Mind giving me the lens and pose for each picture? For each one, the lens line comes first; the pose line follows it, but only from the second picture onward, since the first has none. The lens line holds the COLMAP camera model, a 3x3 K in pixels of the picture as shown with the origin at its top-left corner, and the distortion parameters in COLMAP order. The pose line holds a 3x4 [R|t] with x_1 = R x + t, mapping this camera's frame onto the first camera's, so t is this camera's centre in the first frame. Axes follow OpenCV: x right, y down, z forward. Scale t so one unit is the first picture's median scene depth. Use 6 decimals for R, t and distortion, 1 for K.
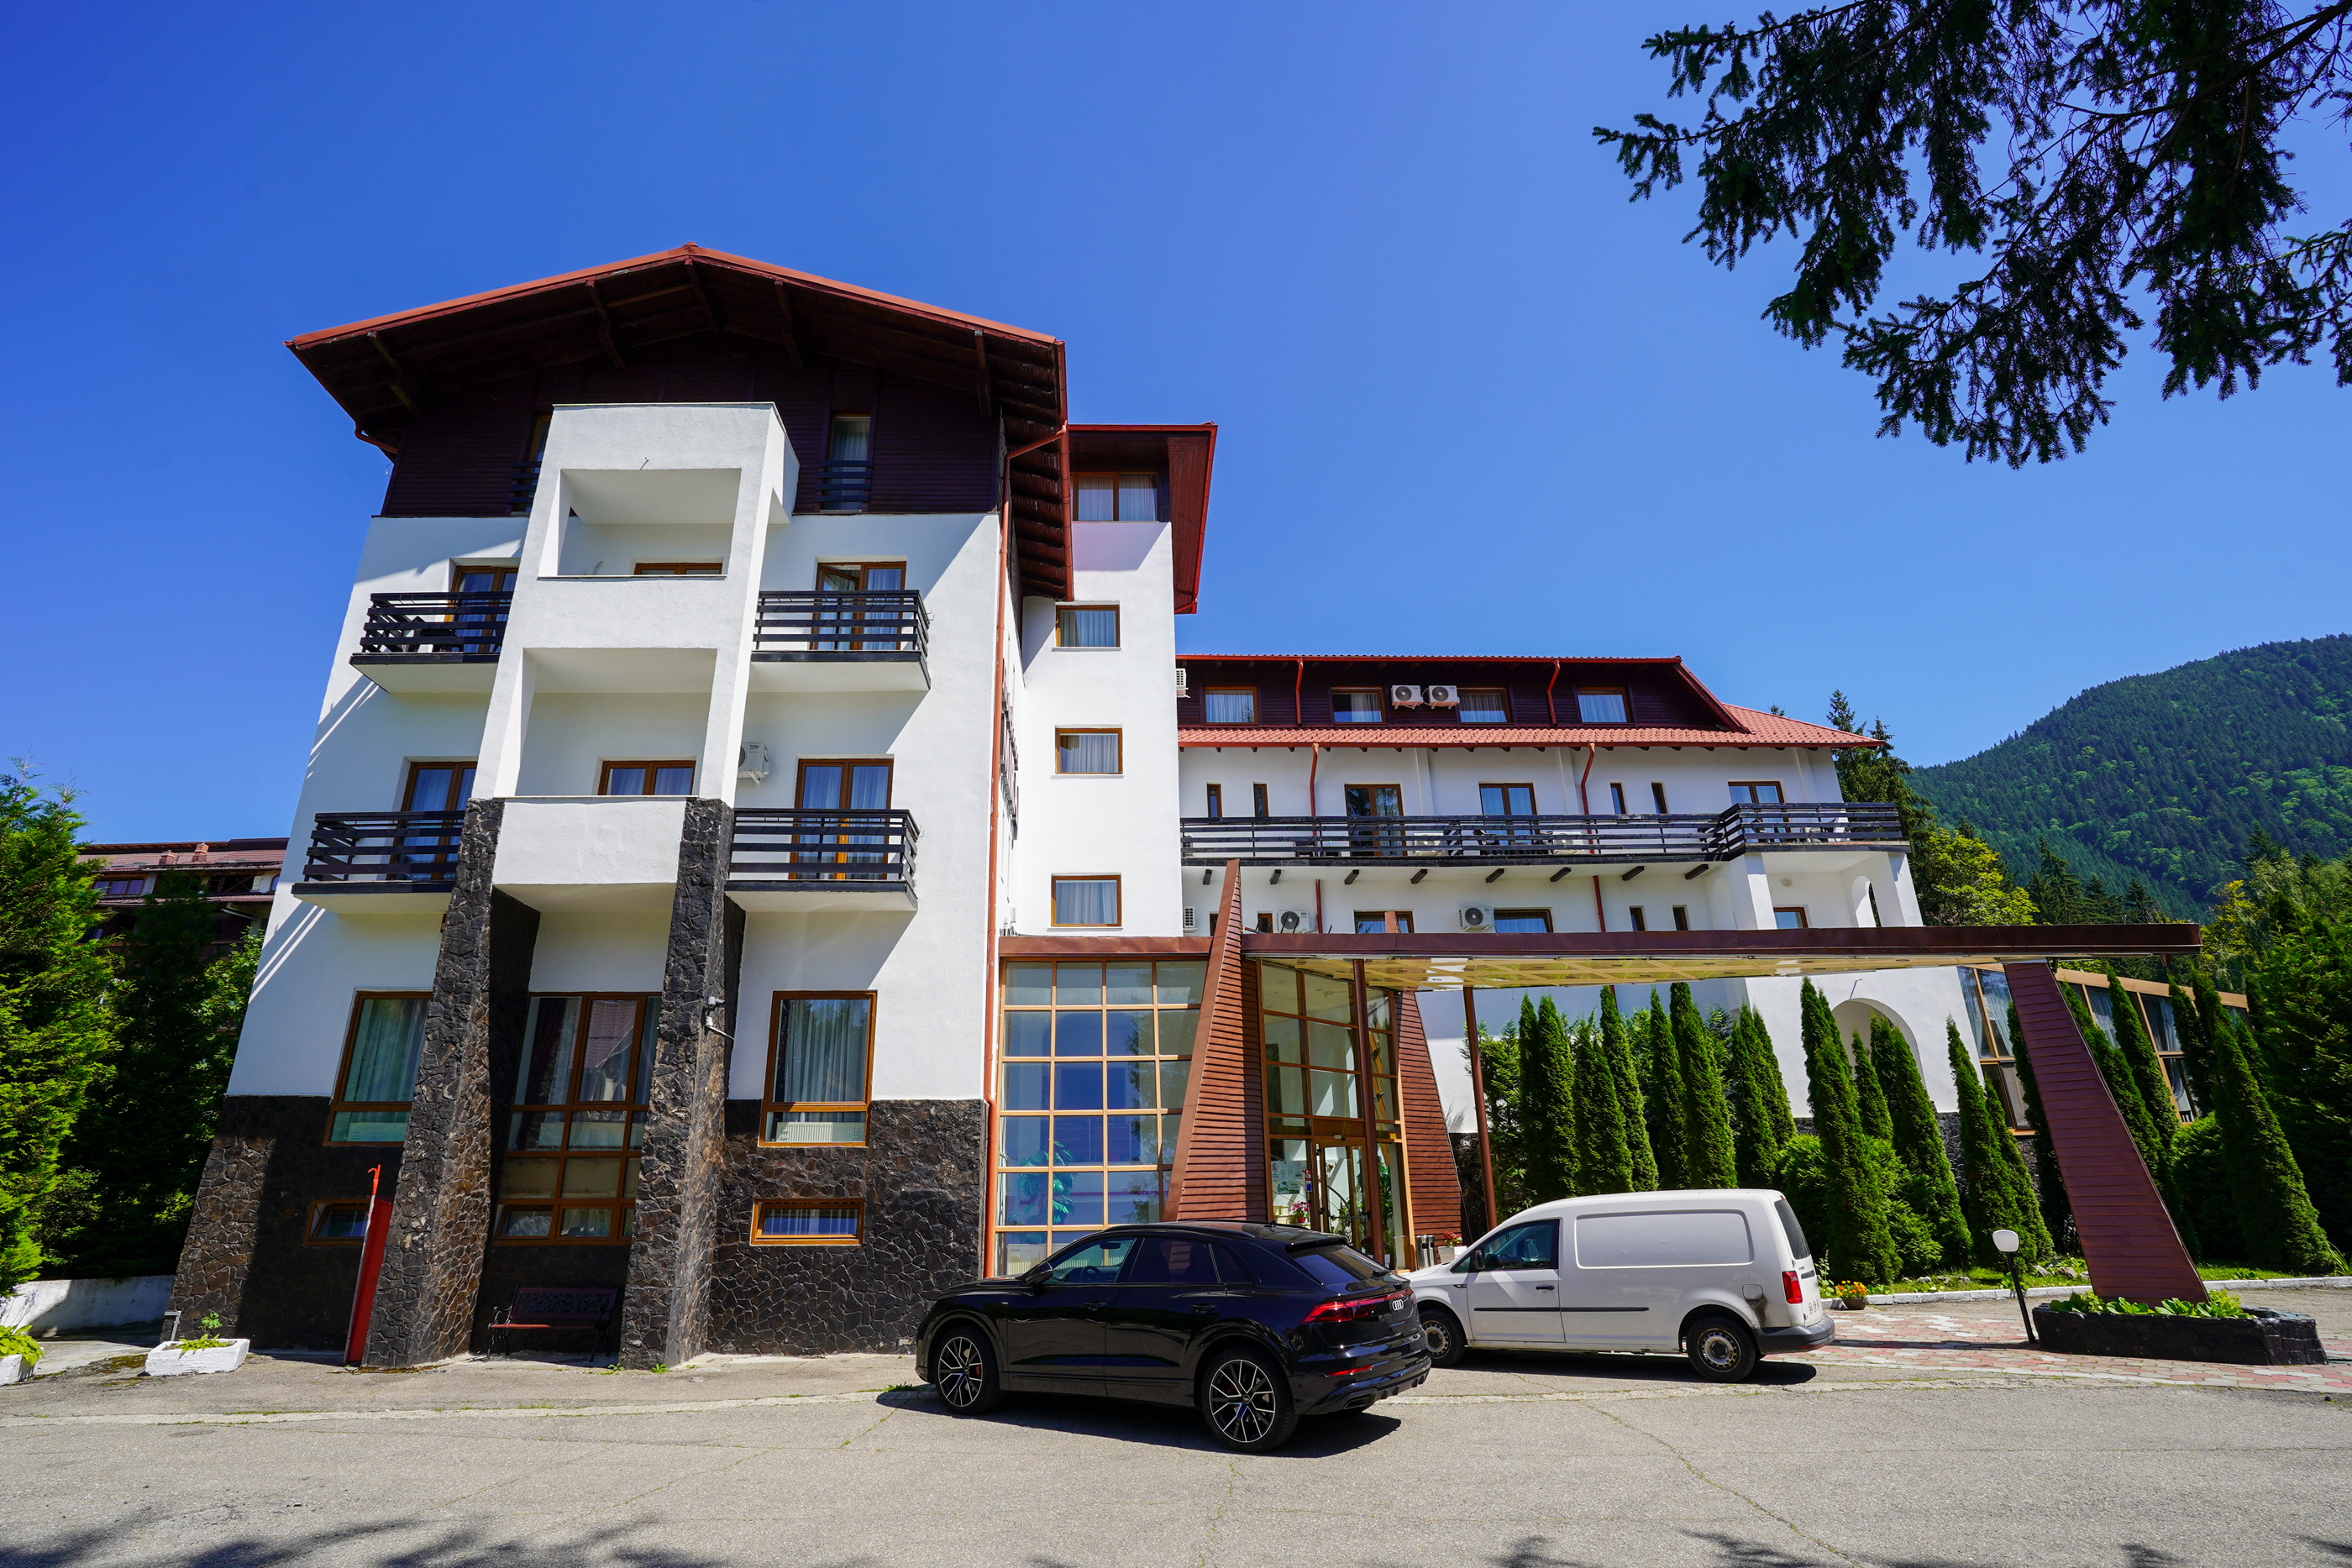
lens RADIAL K [[1137.7, 0, 1166.3], [0, 1137.7, 799.1], [0, 0, 1]] dist [-0.065380, 0.028481]
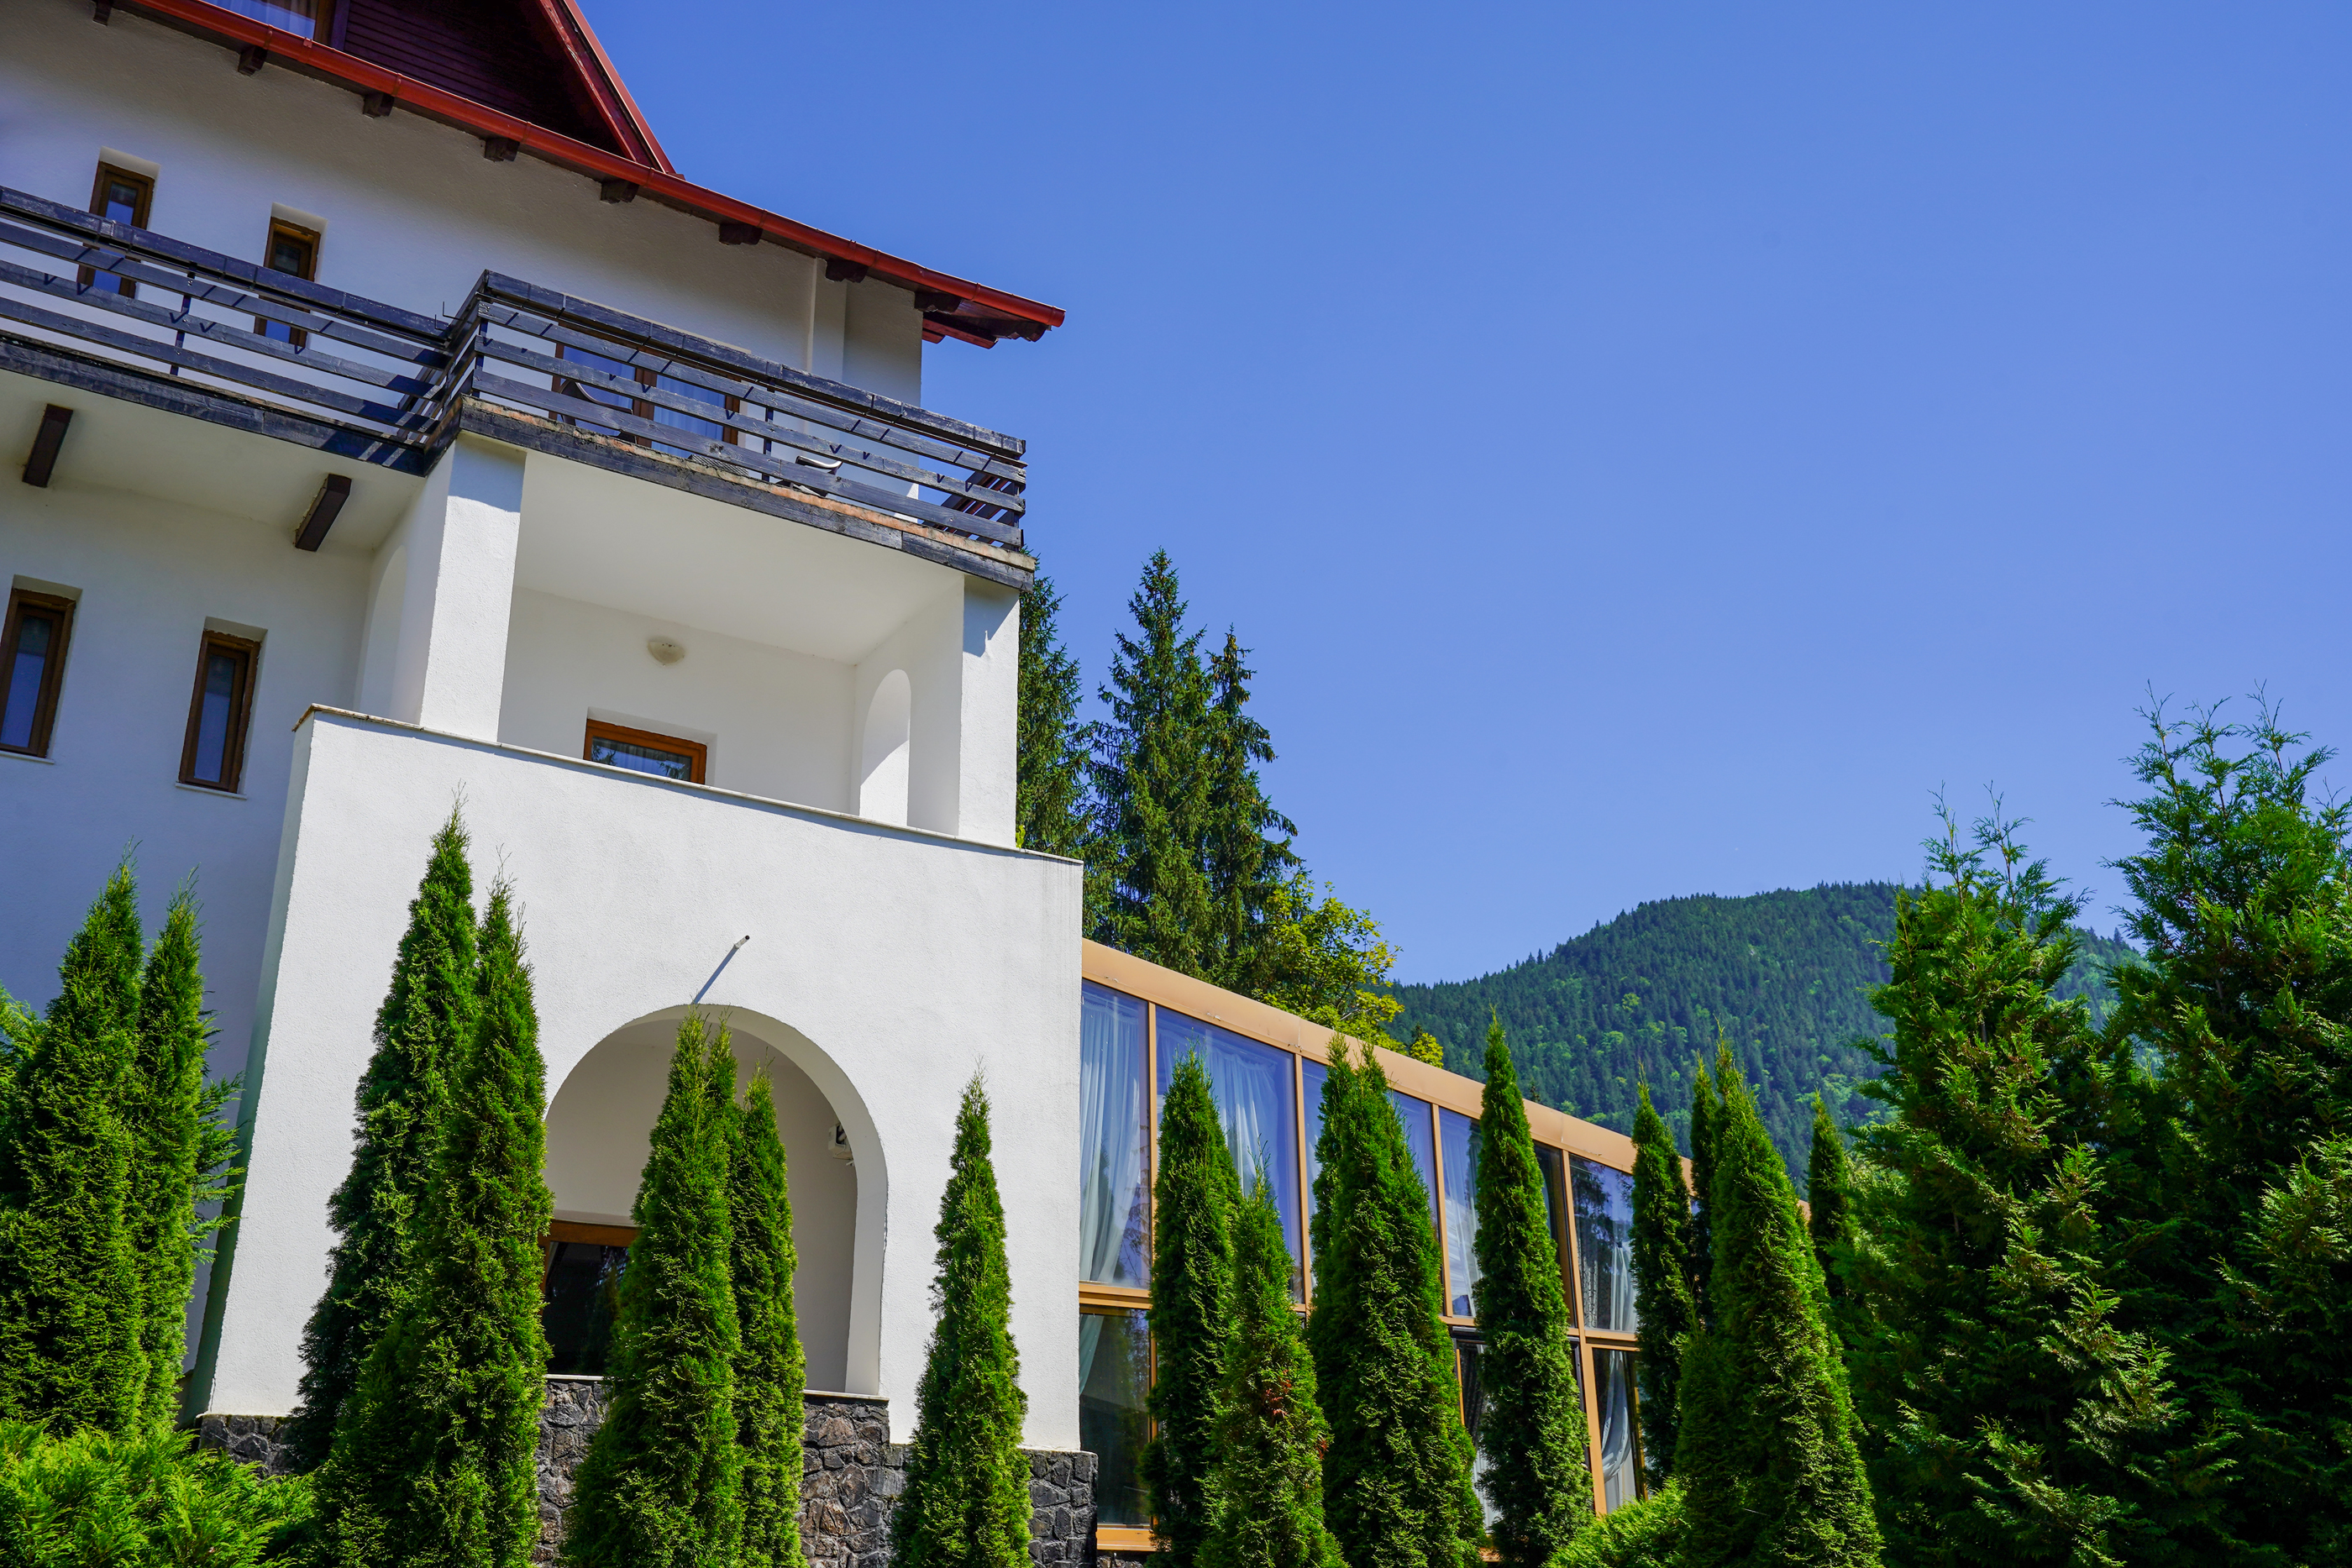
lens RADIAL K [[2225.7, 0, 1162.0], [0, 2225.7, 779.9], [0, 0, 1]] dist [0.041691, 0.115981]
pose [[0.866728, 0.204502, 0.454931, 0.418686], [-0.179373, 0.978860, -0.098281, 0.147153], [-0.465413, 0.003580, 0.885087, 0.426190]]
